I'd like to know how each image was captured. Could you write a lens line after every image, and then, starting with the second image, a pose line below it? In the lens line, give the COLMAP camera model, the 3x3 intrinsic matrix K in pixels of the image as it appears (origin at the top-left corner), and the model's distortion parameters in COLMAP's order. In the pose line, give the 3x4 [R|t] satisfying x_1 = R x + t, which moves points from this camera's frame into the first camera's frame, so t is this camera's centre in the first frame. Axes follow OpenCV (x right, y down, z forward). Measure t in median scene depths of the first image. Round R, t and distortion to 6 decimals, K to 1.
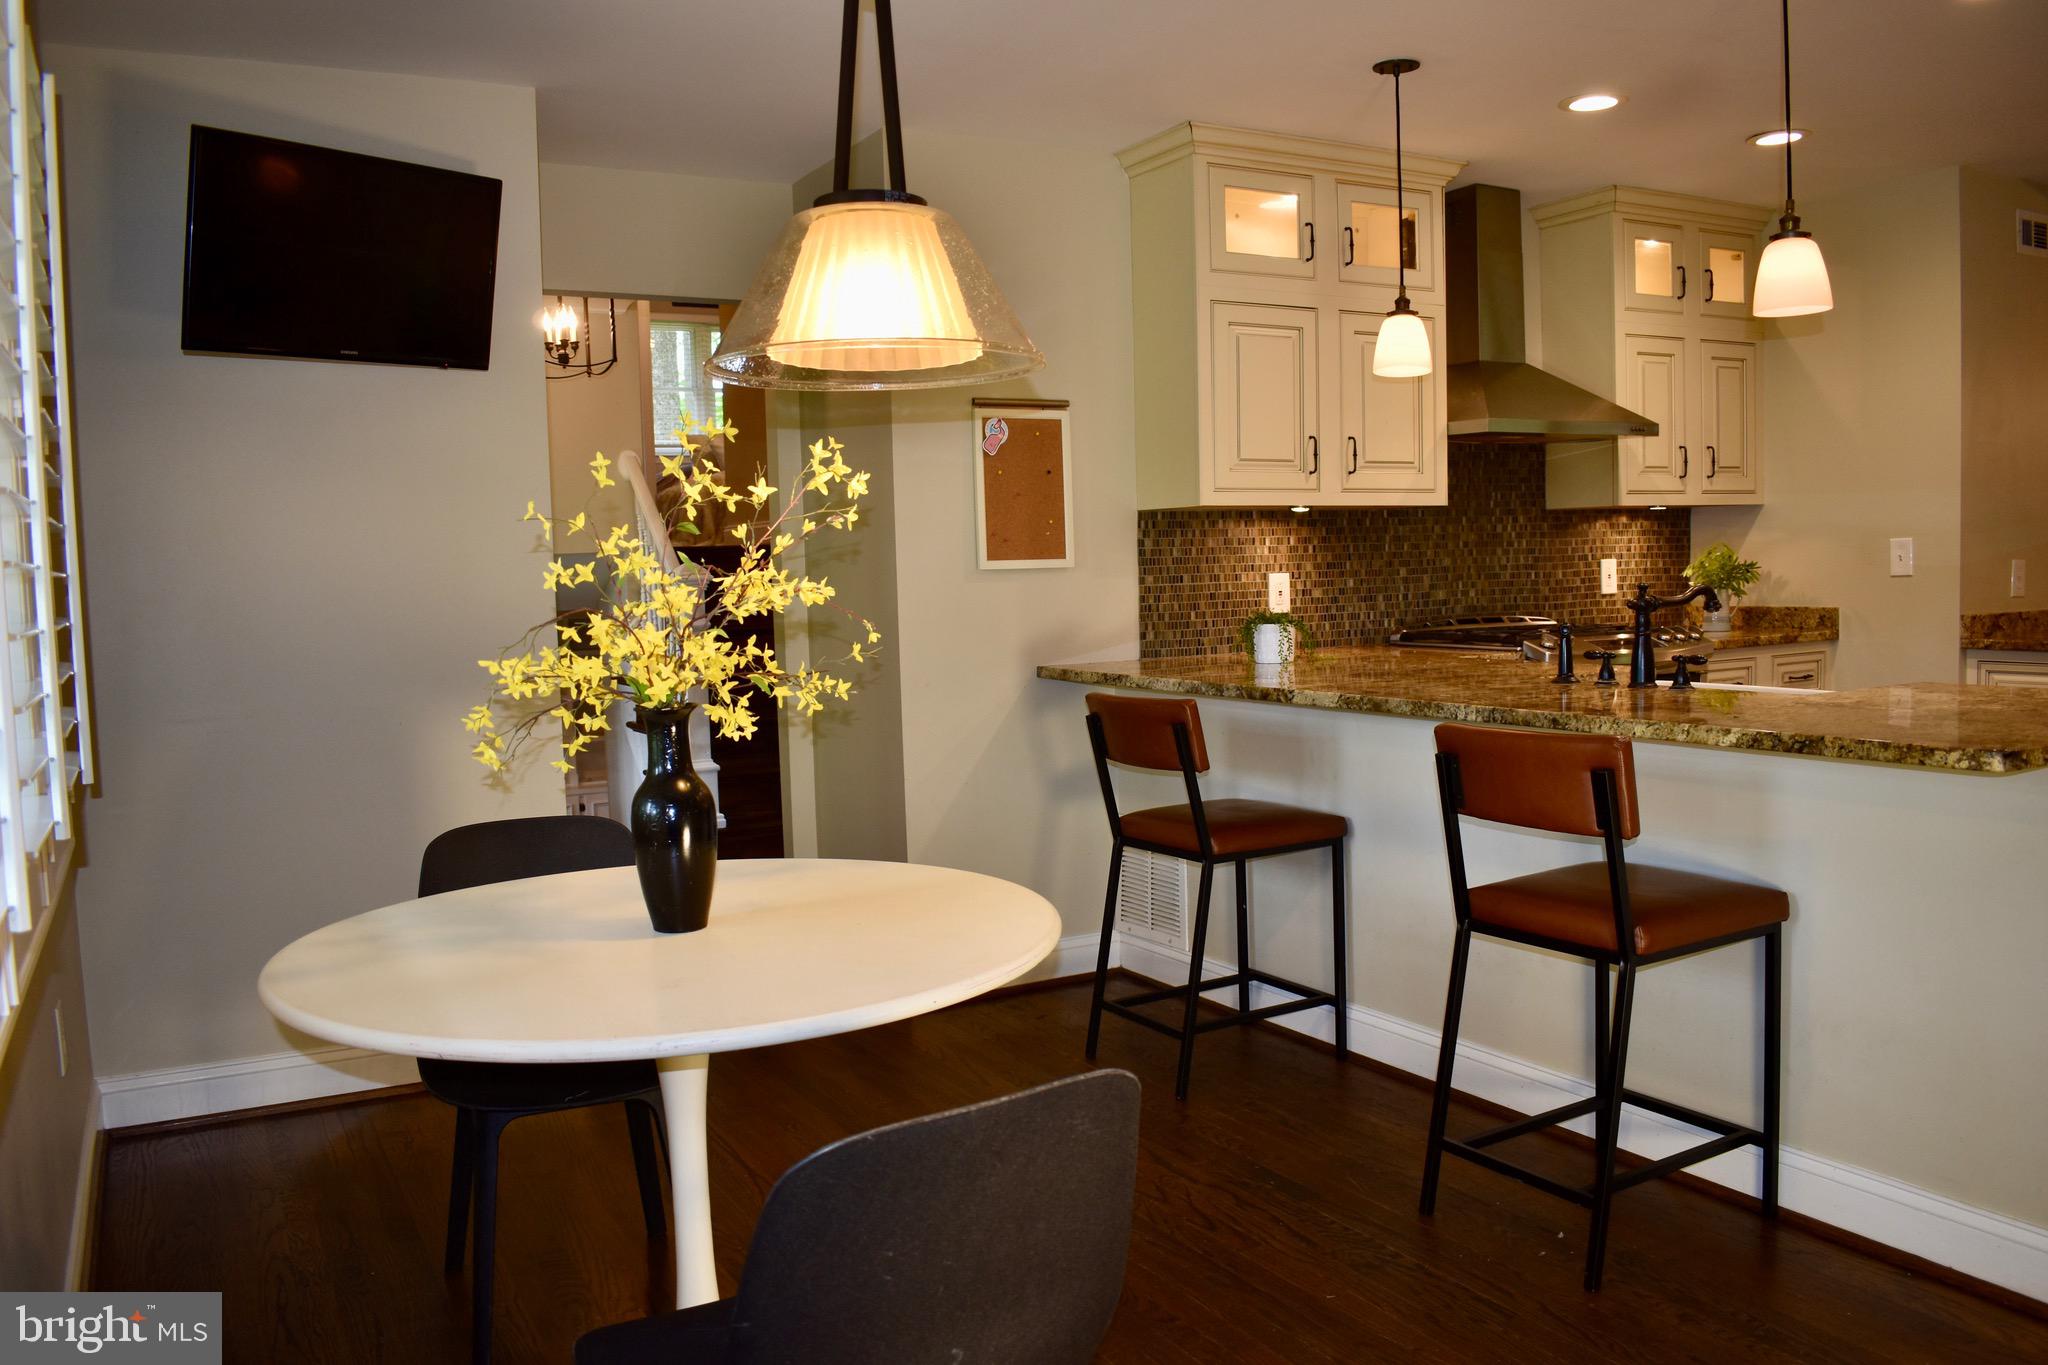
lens RADIAL K [[1625.4, 0, 1020.6], [0, 1625.4, 697.6], [0, 0, 1]] dist [-0.093452, 0.010658]
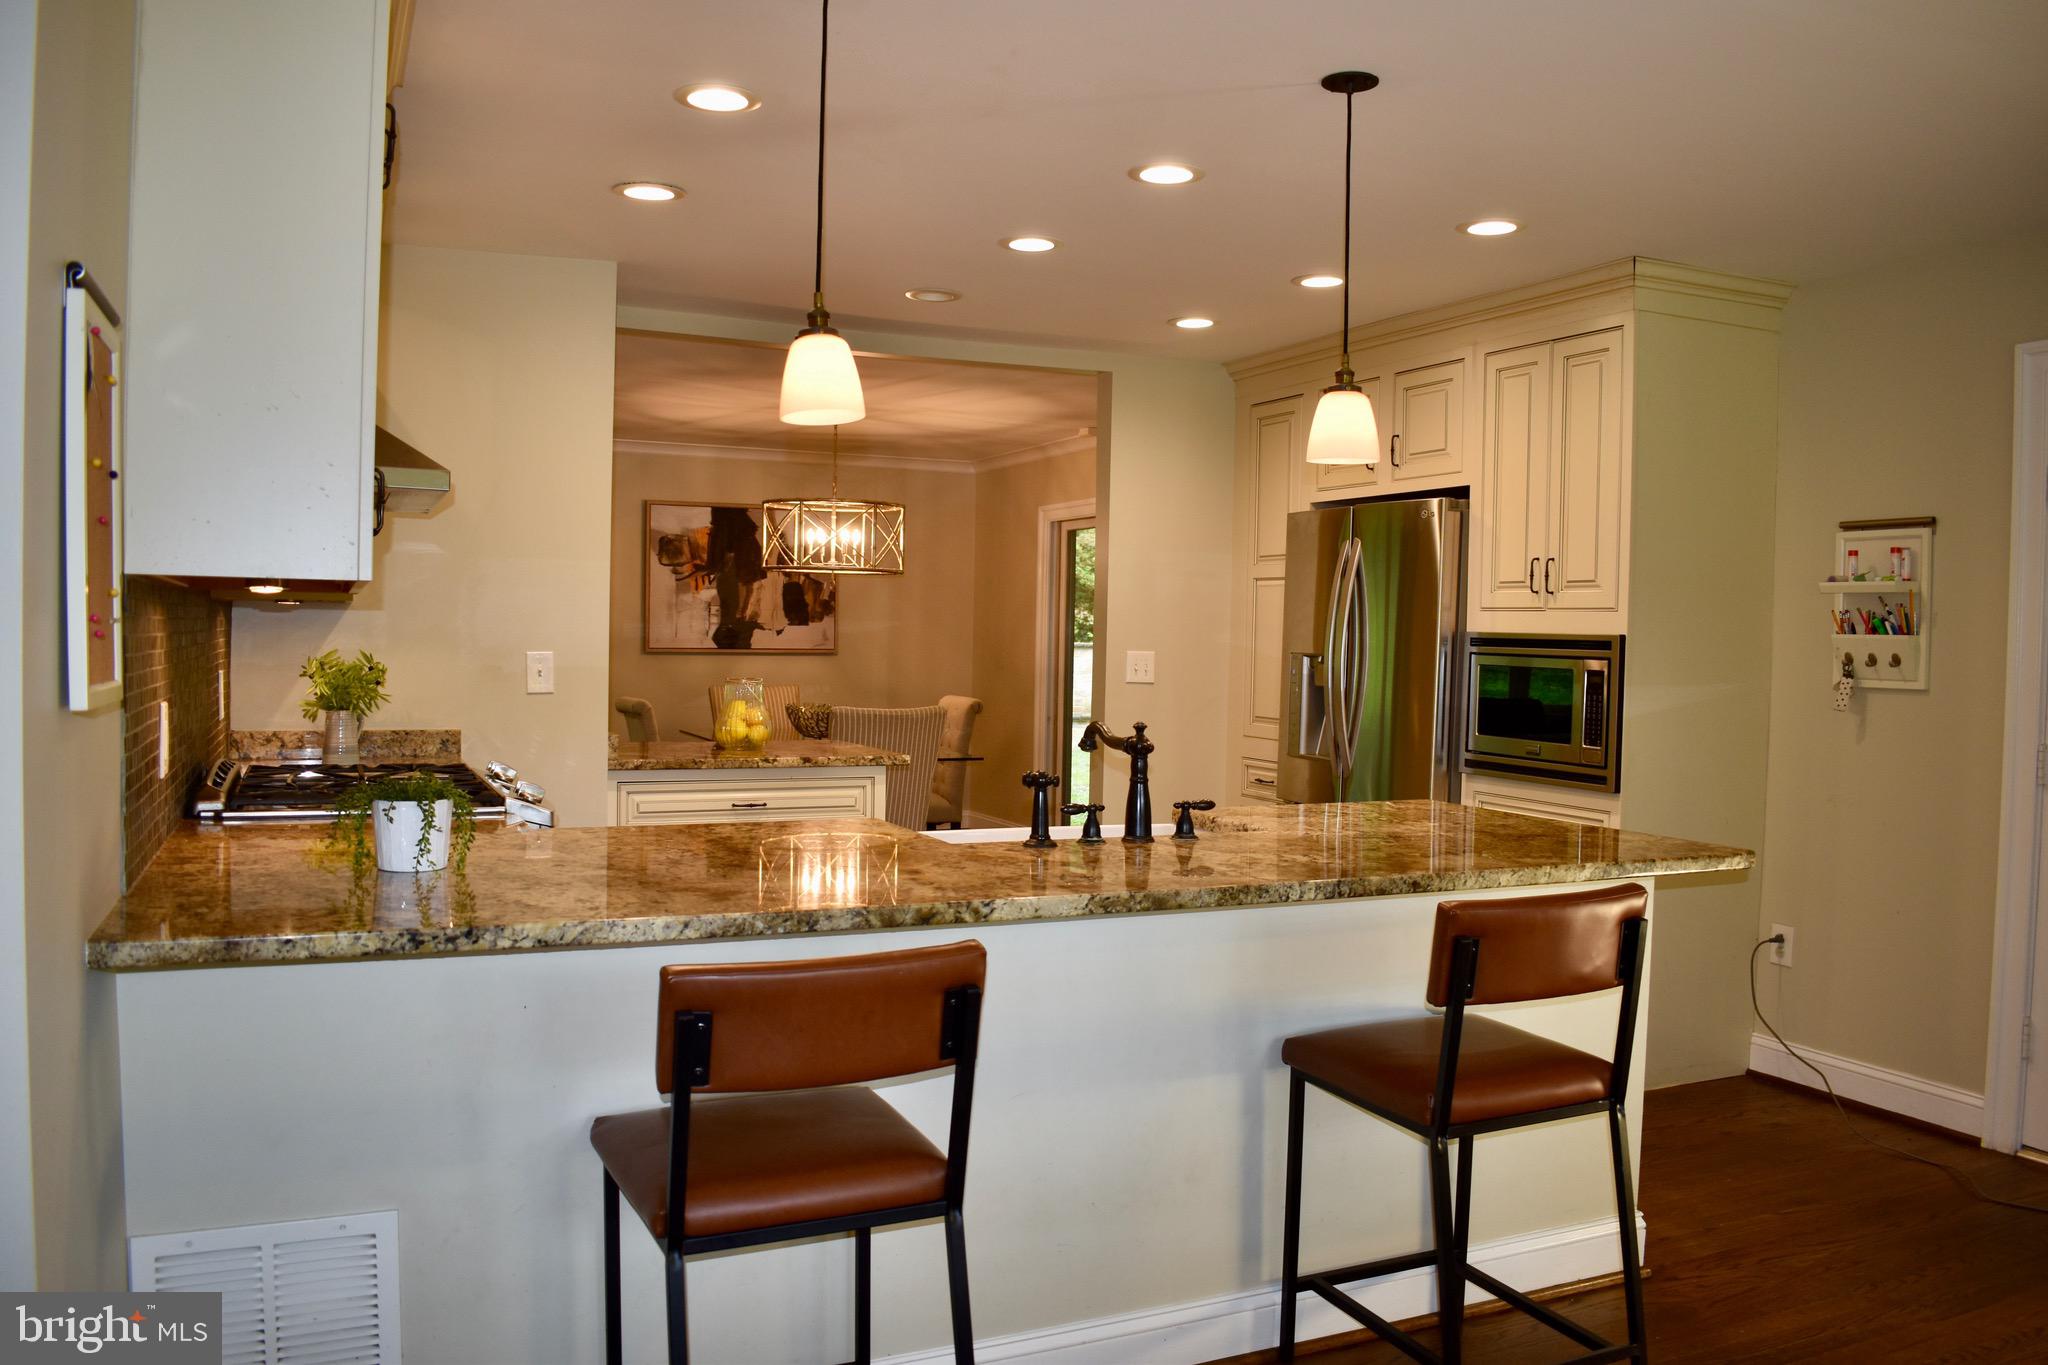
lens RADIAL K [[1625.4, 0, 1025.4], [0, 1625.4, 674.4], [0, 0, 1]] dist [-0.093452, 0.010658]
pose [[0.078212, 0.006289, 0.996917, -0.342264], [0.060514, 0.998106, -0.011044, -0.061593], [-0.995098, 0.061191, 0.077683, 0.658809]]
